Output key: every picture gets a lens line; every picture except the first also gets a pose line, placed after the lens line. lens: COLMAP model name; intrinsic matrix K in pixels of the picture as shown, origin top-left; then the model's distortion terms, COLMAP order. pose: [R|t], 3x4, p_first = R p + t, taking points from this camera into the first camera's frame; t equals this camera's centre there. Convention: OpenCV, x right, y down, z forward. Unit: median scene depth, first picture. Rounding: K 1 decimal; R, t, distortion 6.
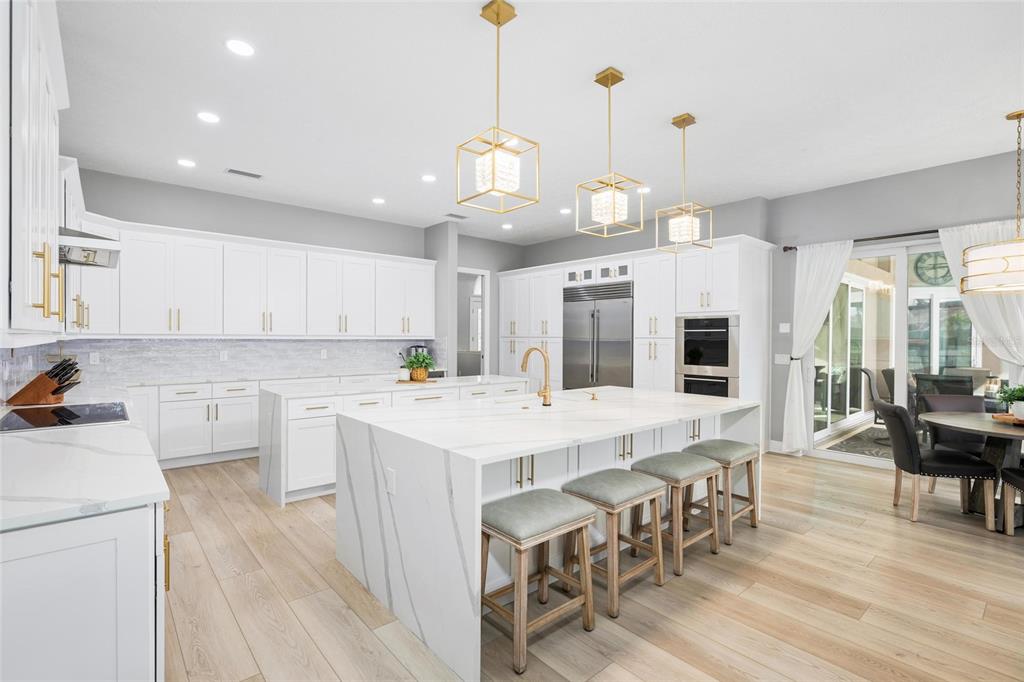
lens RADIAL K [[476.3, 0, 512.0], [0, 476.3, 341.0], [0, 0, 1]] dist [-0.000644, -0.000170]
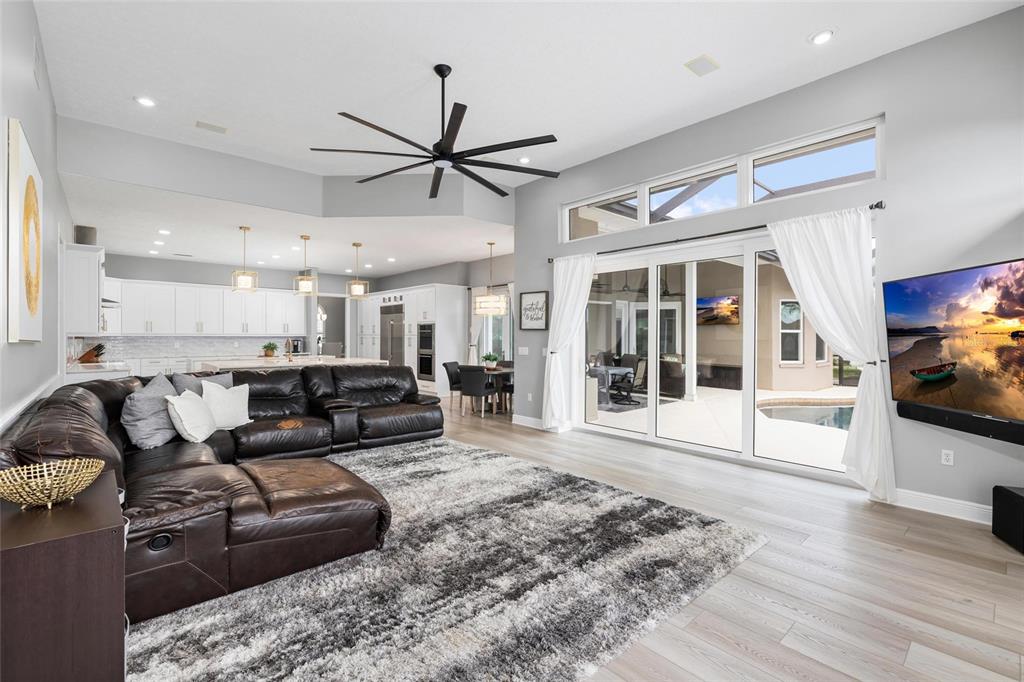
lens RADIAL K [[448.0, 0, 512.0], [0, 448.0, 341.0], [0, 0, 1]] dist [-0.000832, -0.000210]
pose [[0.999617, -0.004275, 0.027356, 0.695408], [0.004177, 0.999985, 0.003667, 0.014143], [-0.027371, -0.003552, 0.999619, -0.840756]]
